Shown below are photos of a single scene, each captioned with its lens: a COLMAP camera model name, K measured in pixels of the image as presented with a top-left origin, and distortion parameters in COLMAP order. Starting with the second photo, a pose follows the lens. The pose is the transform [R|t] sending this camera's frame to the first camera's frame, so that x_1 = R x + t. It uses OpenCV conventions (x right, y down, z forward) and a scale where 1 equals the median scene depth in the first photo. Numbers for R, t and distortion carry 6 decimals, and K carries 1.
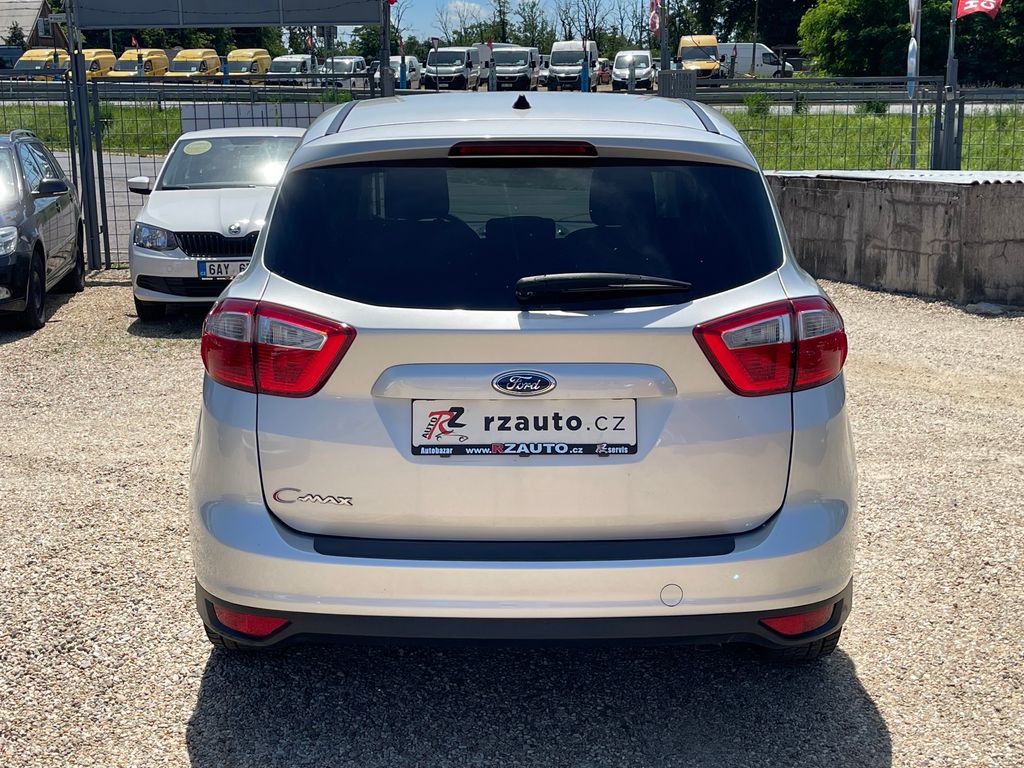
lens RADIAL K [[1368.3, 0, 511.7], [0, 1368.3, 378.5], [0, 0, 1]] dist [0.136968, 0.000000]
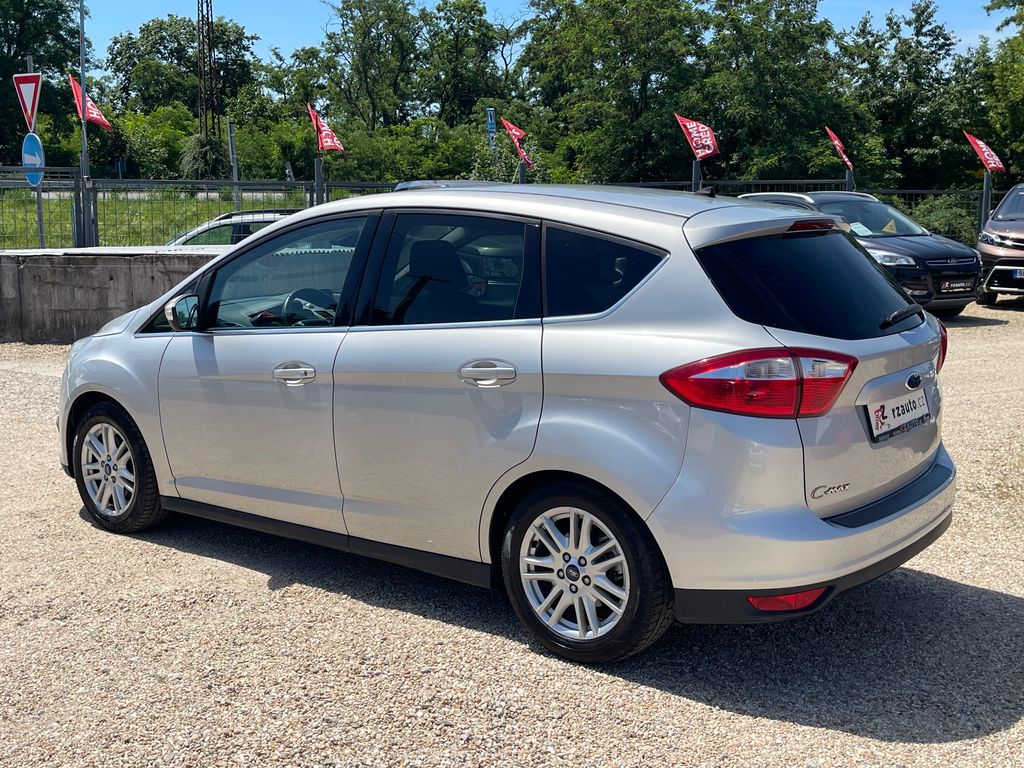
lens RADIAL K [[1163.4, 0, 503.5], [0, 1163.4, 384.0], [0, 0, 1]] dist [0.047367, 0.000000]
pose [[0.618502, -0.127312, 0.775401, -1.060421], [0.150861, 0.987670, 0.041829, -0.096366], [-0.771165, 0.091107, 0.630082, 0.459686]]
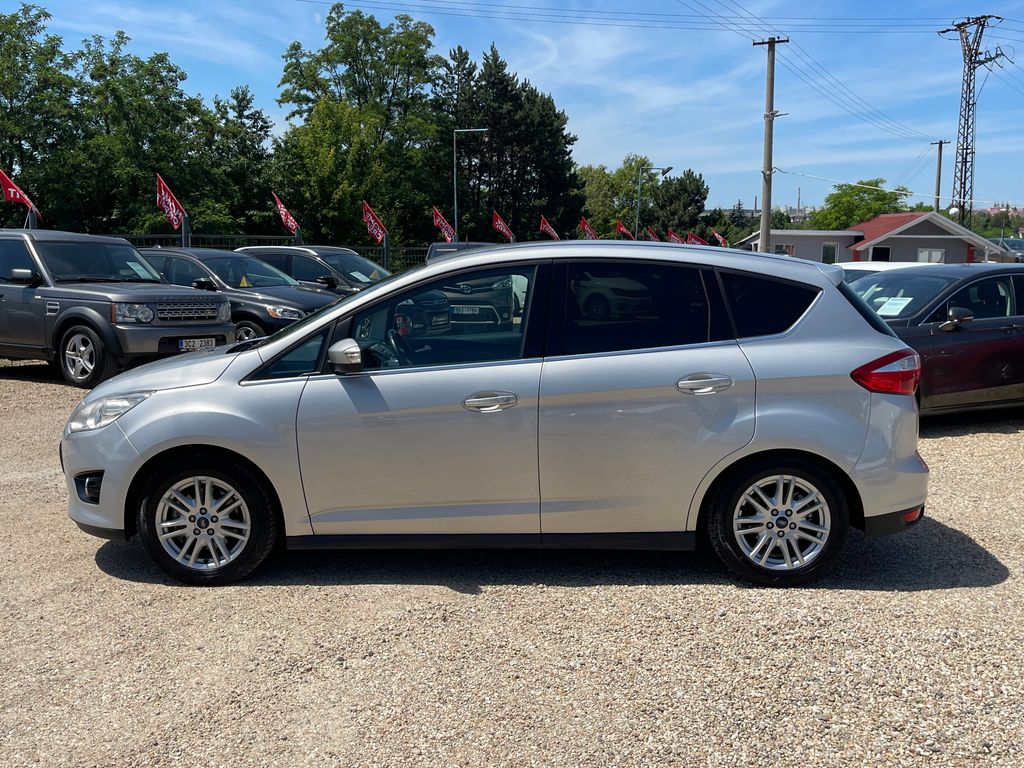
lens RADIAL K [[1007.3, 0, 516.8], [0, 1007.3, 390.3], [0, 0, 1]] dist [-0.001343, 0.000000]
pose [[0.008956, -0.137366, 0.990480, -1.446941], [0.179262, 0.974694, 0.133556, -0.260483], [-0.983761, 0.176359, 0.033354, 1.341010]]
